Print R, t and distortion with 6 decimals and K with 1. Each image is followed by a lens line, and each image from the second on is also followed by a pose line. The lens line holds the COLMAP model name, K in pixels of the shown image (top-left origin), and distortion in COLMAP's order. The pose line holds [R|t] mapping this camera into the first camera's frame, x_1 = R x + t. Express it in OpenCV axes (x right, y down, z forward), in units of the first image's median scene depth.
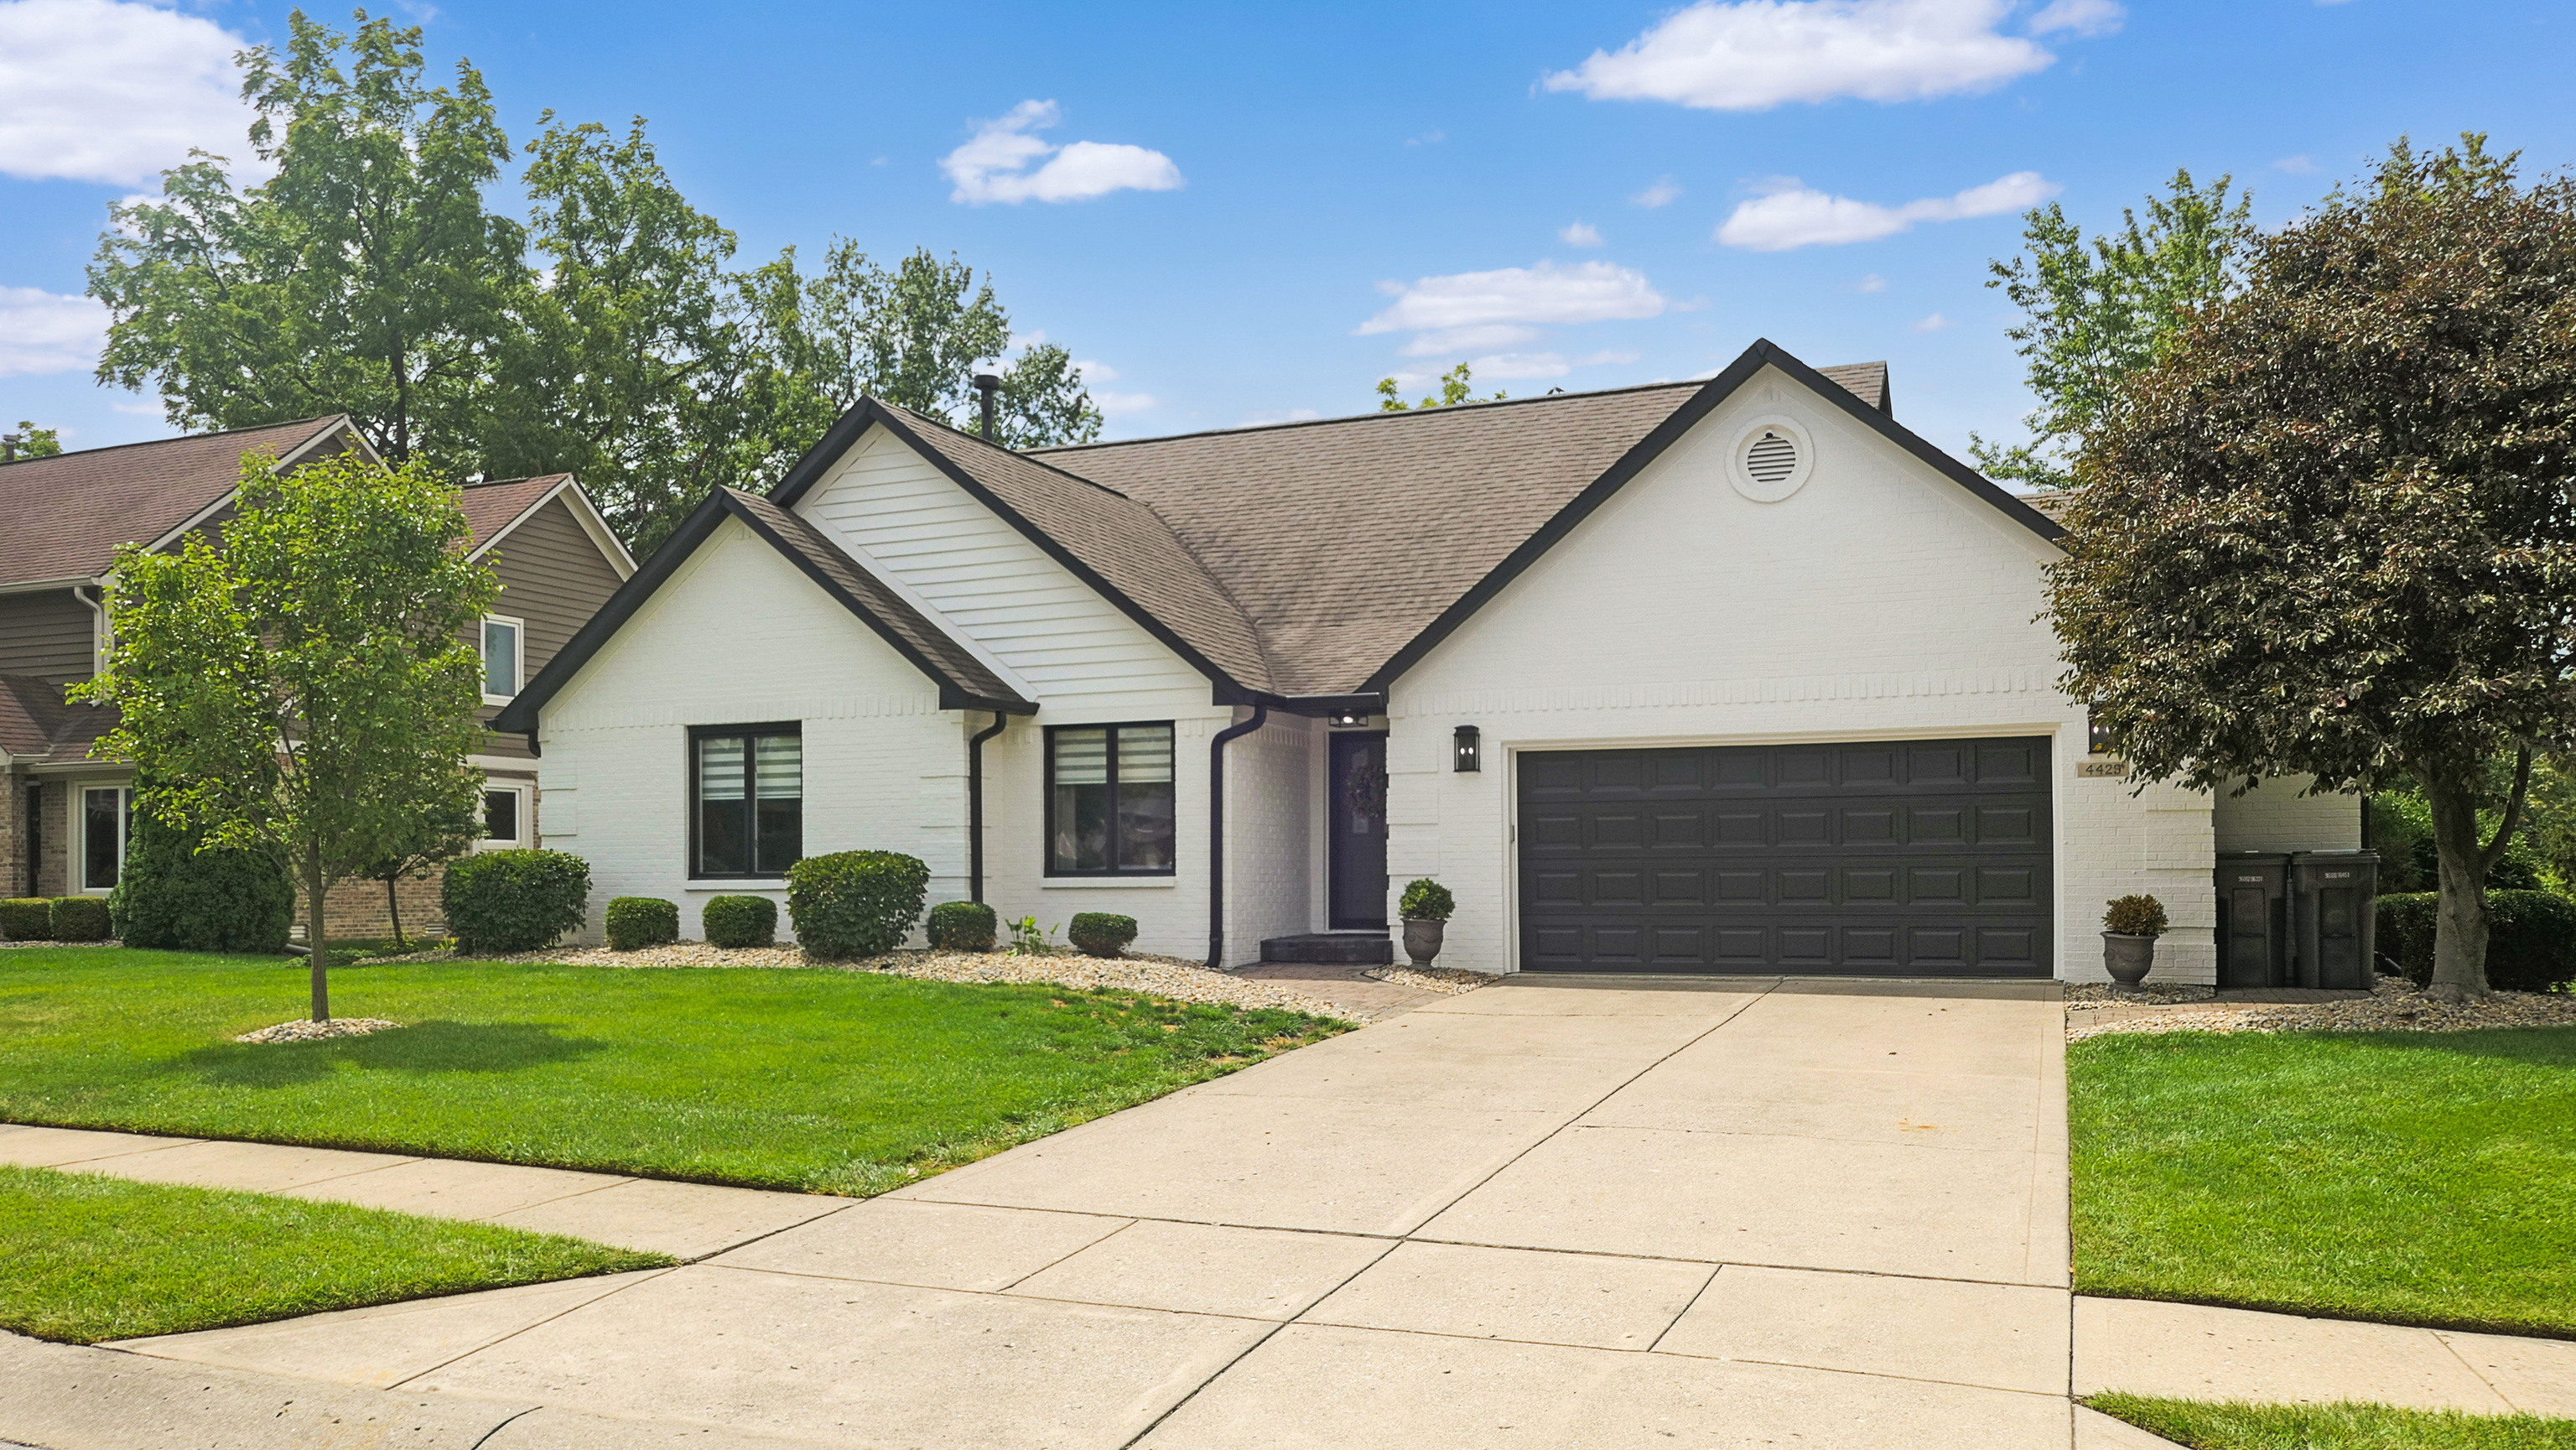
lens RADIAL K [[2030.9, 0, 1288.0], [0, 2030.9, 725.0], [0, 0, 1]] dist [-0.017313, -0.000382]
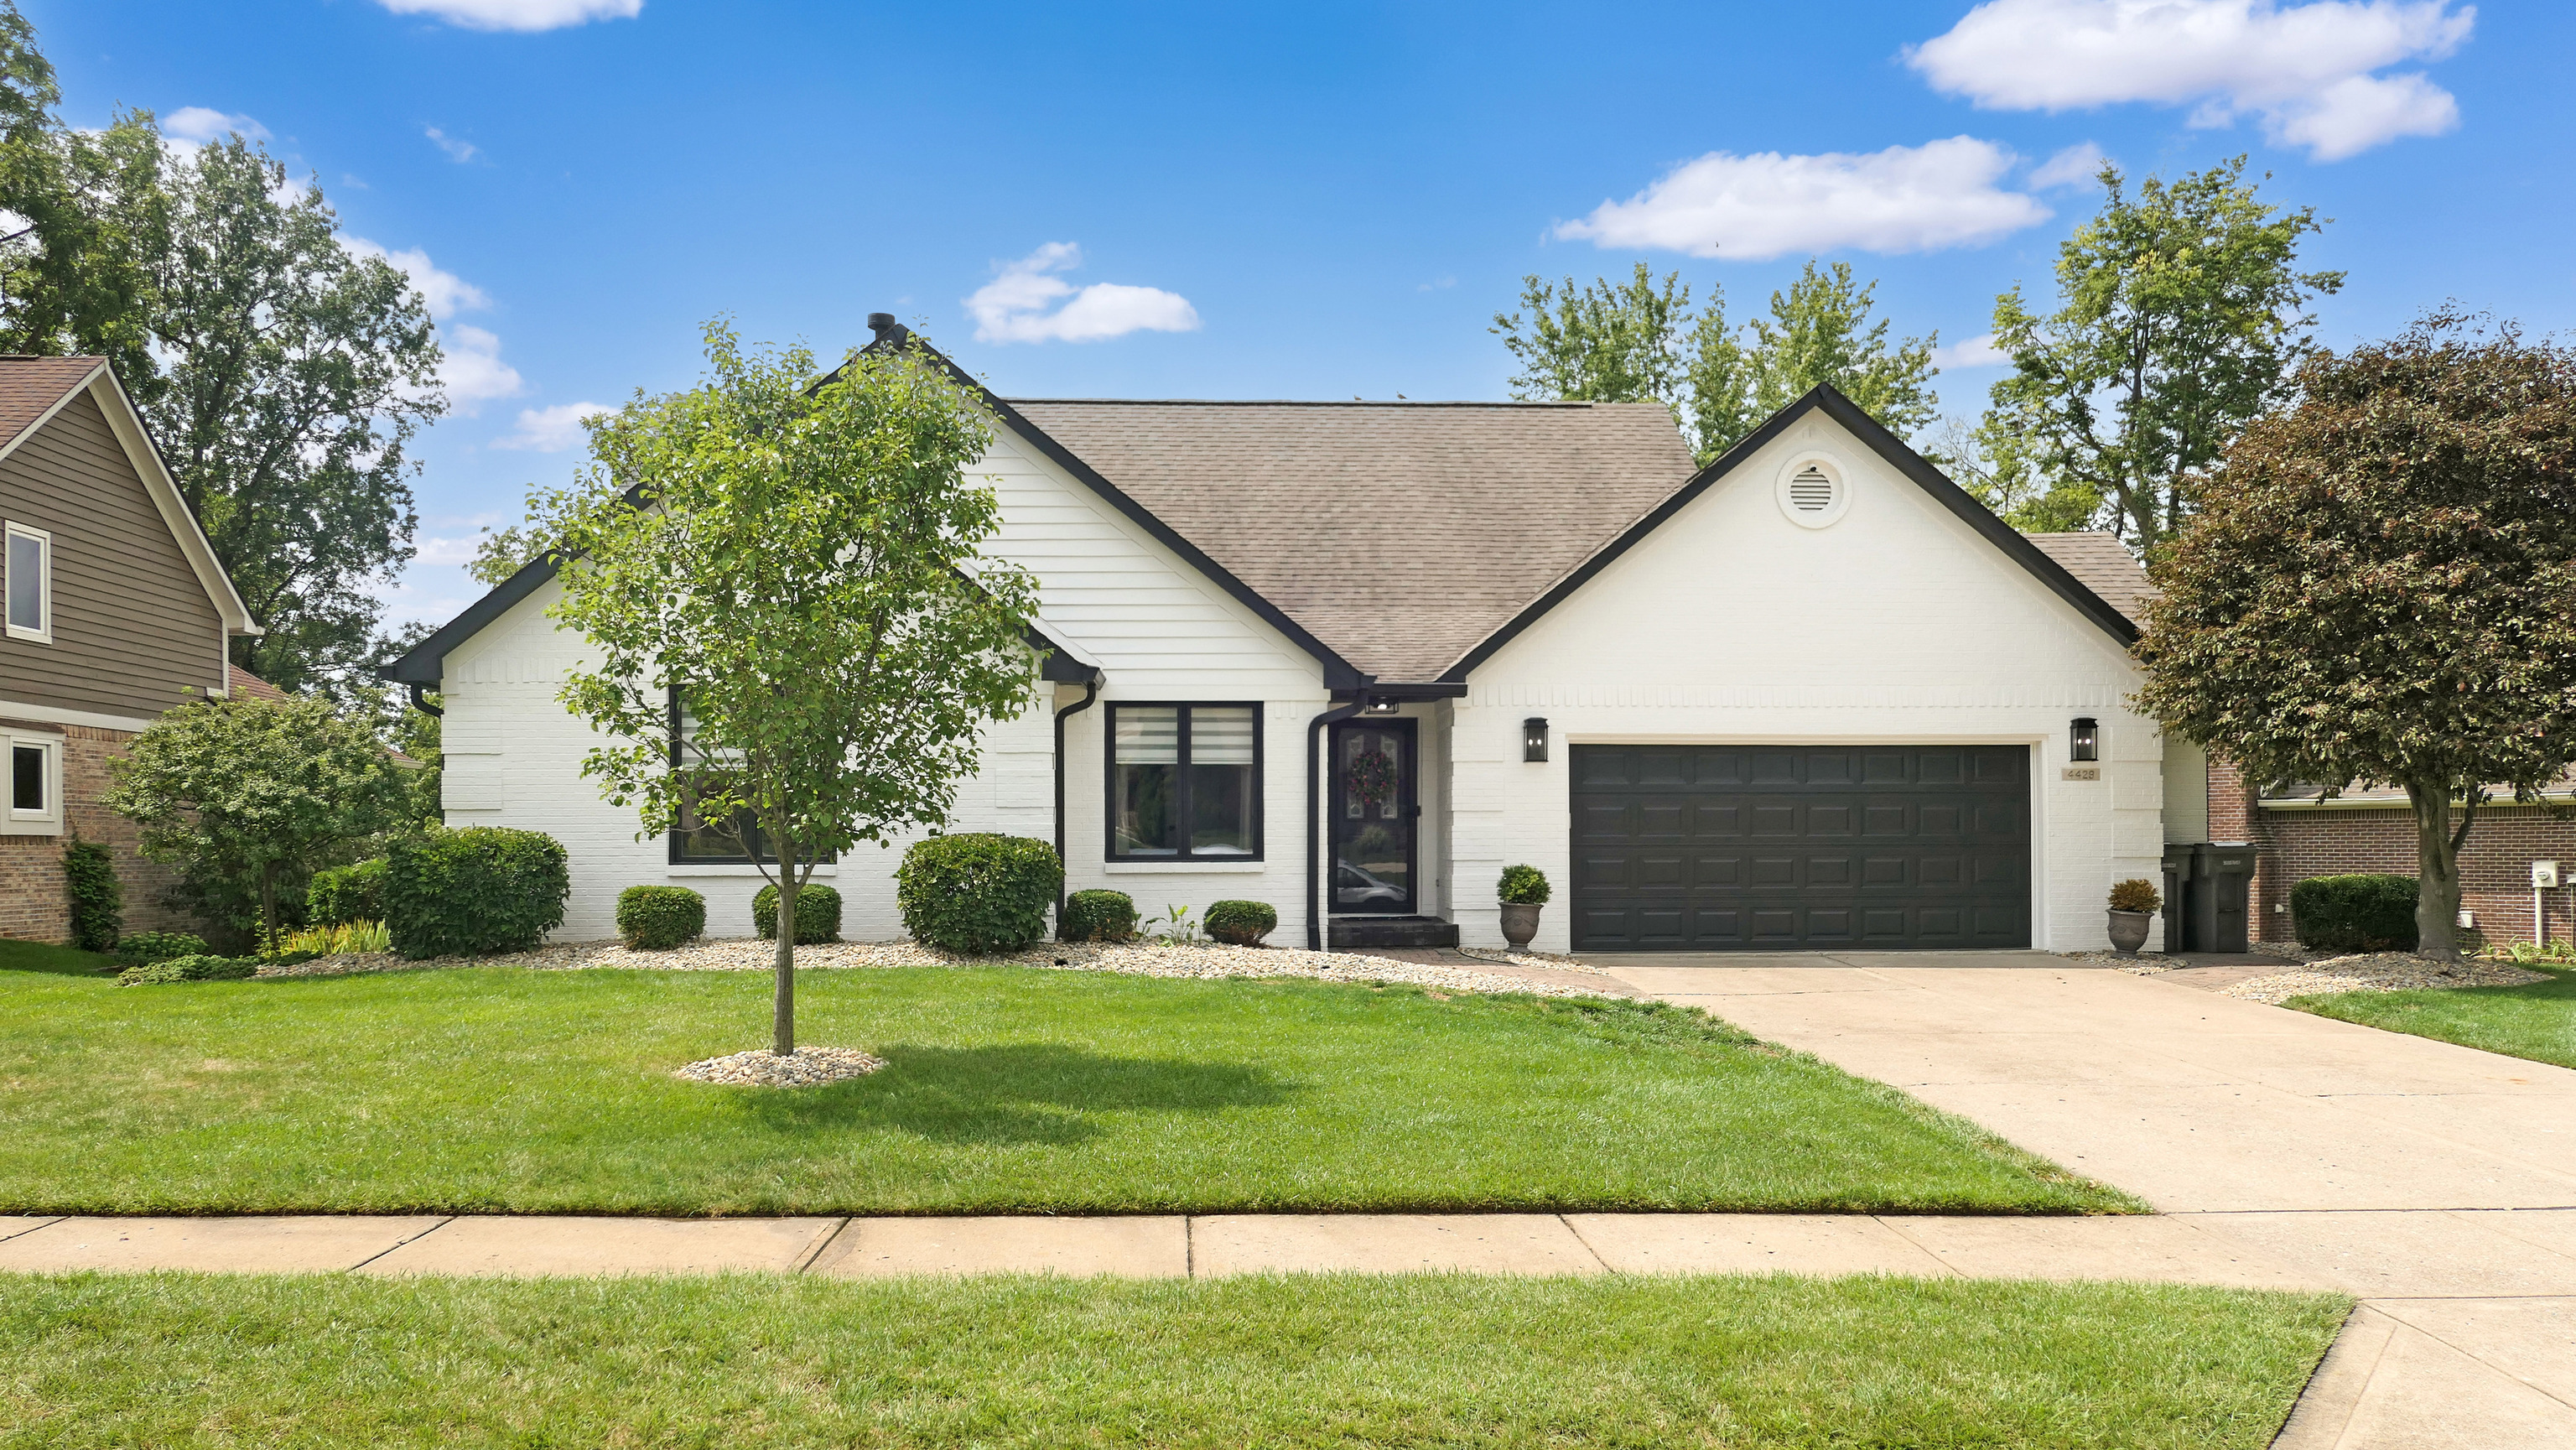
lens RADIAL K [[1920.3, 0, 1288.0], [0, 1920.3, 725.0], [0, 0, 1]] dist [-0.027184, -0.000625]
pose [[0.890098, 0.031884, 0.454653, -0.462828], [-0.037440, 0.999294, 0.003219, 0.005503], [-0.454229, -0.019887, 0.890663, 0.174240]]
